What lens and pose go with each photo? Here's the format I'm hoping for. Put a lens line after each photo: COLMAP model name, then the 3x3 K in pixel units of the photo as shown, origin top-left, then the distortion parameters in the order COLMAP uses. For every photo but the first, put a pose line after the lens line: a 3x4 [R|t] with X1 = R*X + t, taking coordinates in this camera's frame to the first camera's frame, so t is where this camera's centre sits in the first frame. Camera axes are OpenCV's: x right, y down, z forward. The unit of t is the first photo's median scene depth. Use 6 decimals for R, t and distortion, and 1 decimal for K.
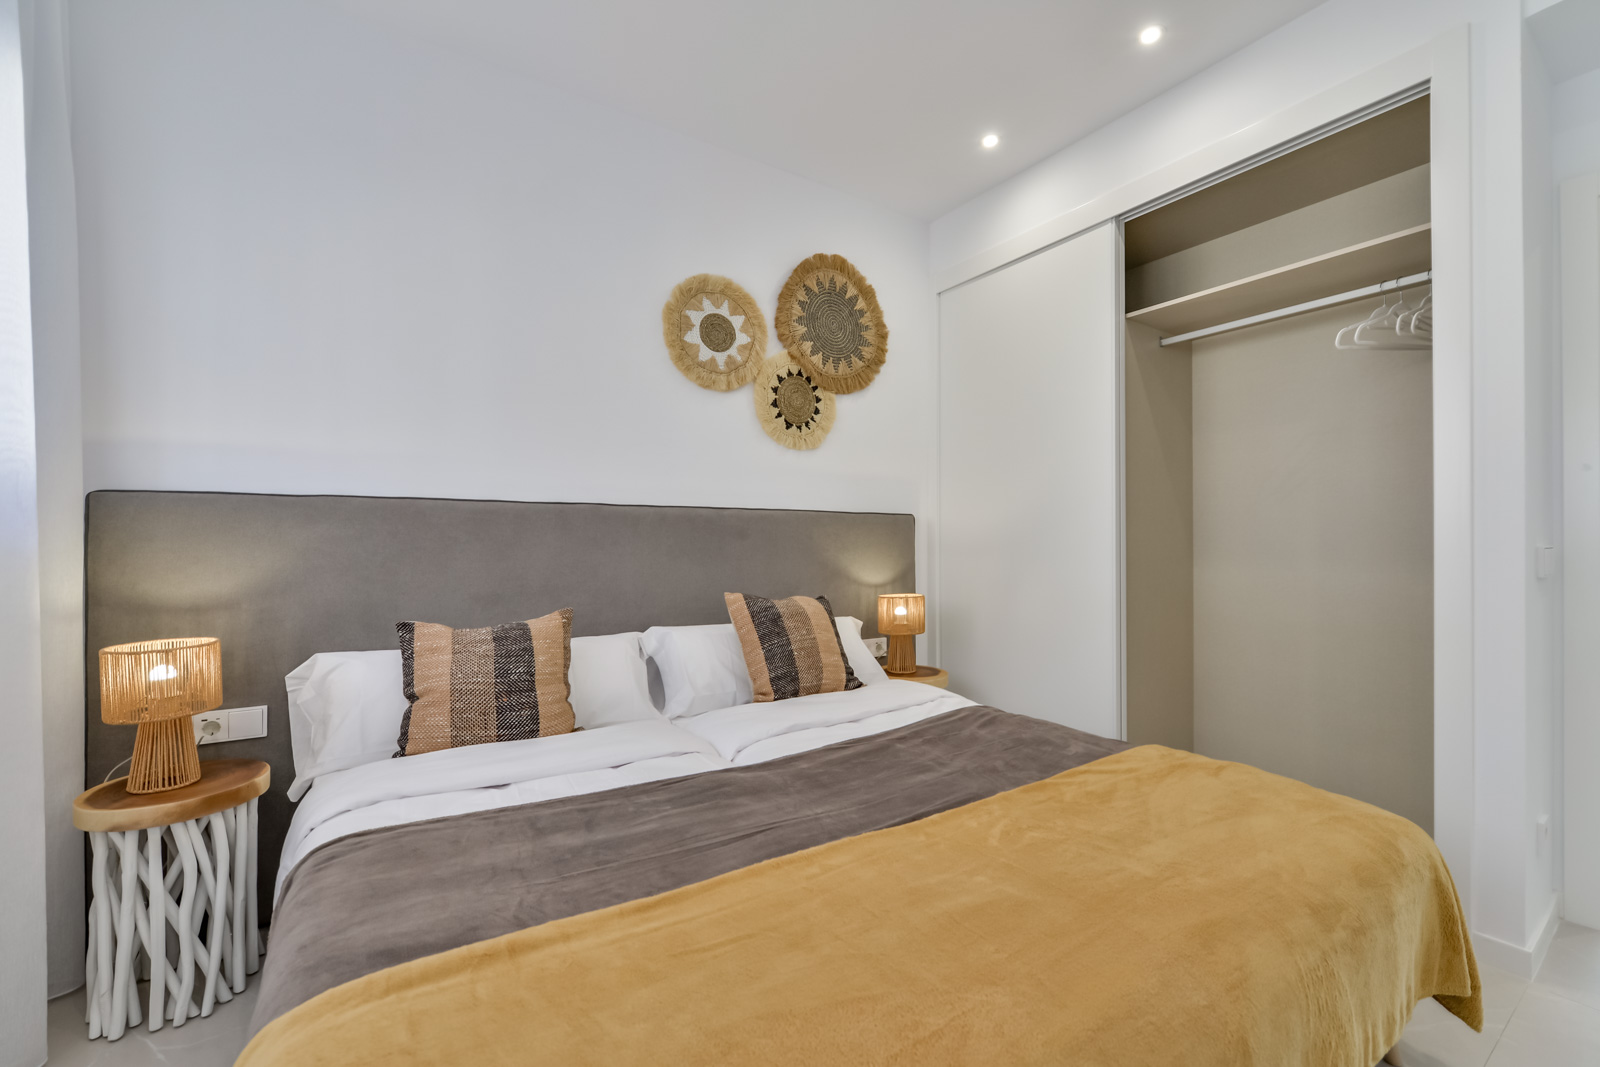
lens RADIAL K [[640.2, 0, 800.6], [0, 640.2, 532.7], [0, 0, 1]] dist [-0.002910, -0.000670]
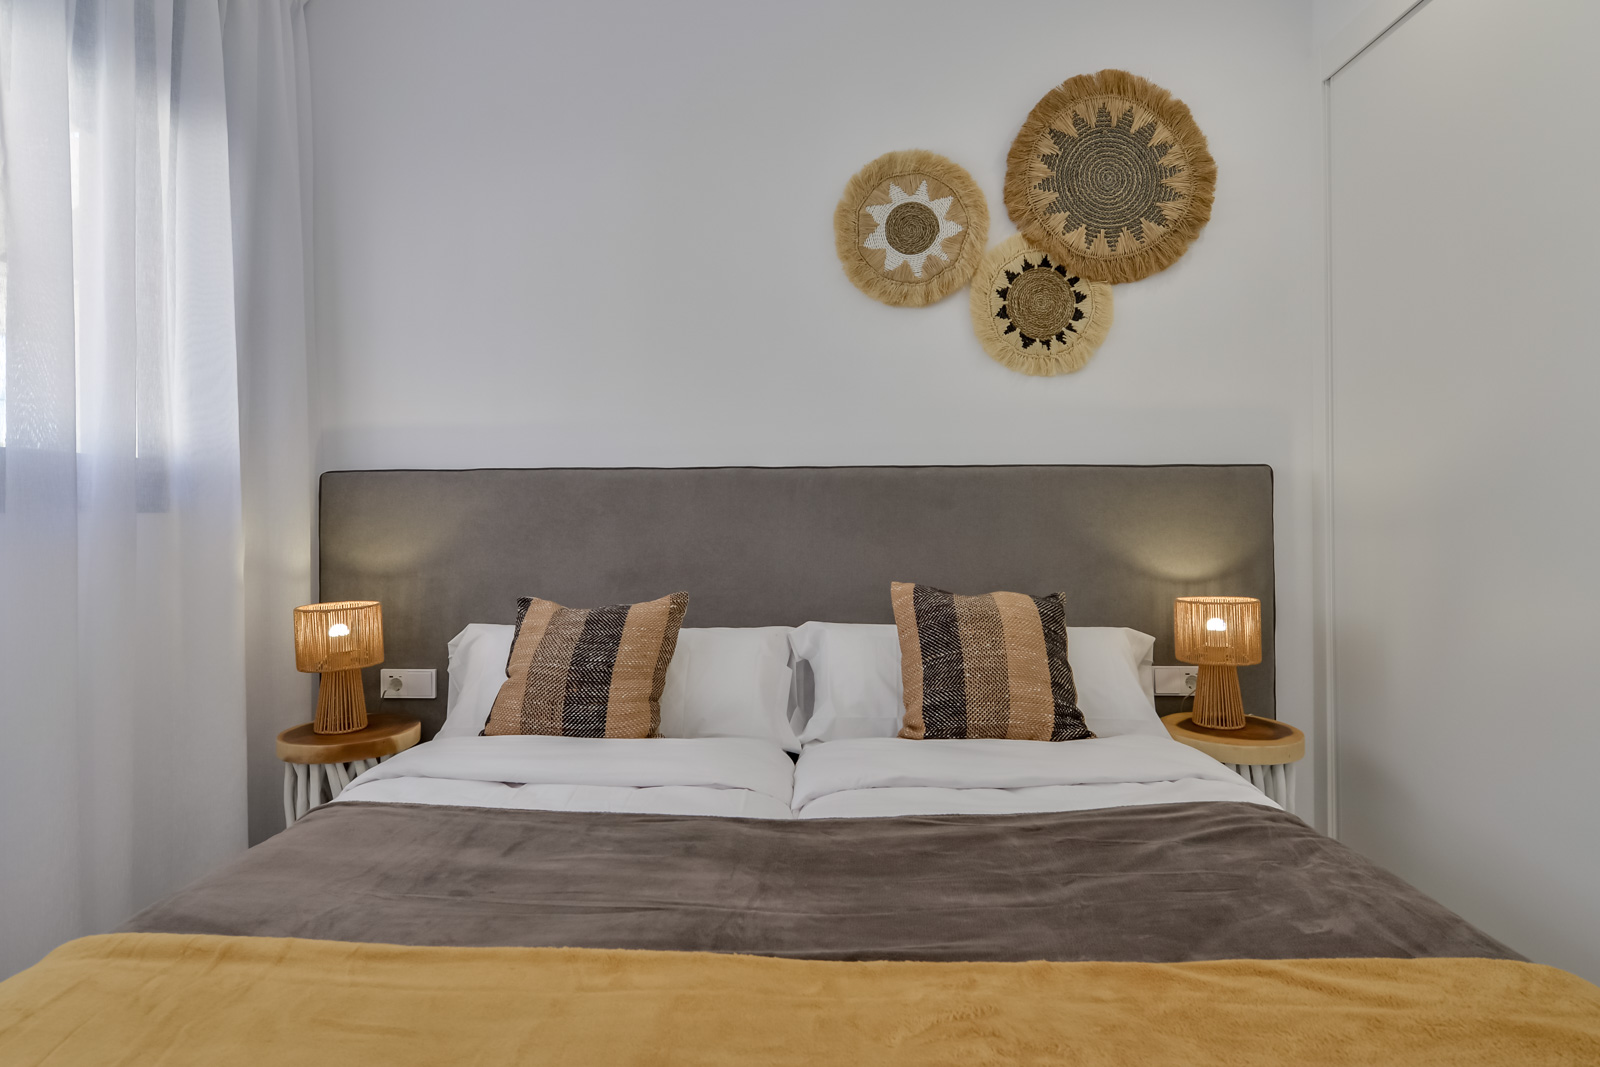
lens RADIAL K [[807.6, 0, 798.5], [0, 807.6, 505.6], [0, 0, 1]] dist [-0.005247, 0.000421]
pose [[0.825830, -0.009094, -0.563846, 0.407316], [0.013101, 0.999909, 0.003061, 0.002530], [0.563767, -0.009915, 0.825874, 0.227714]]
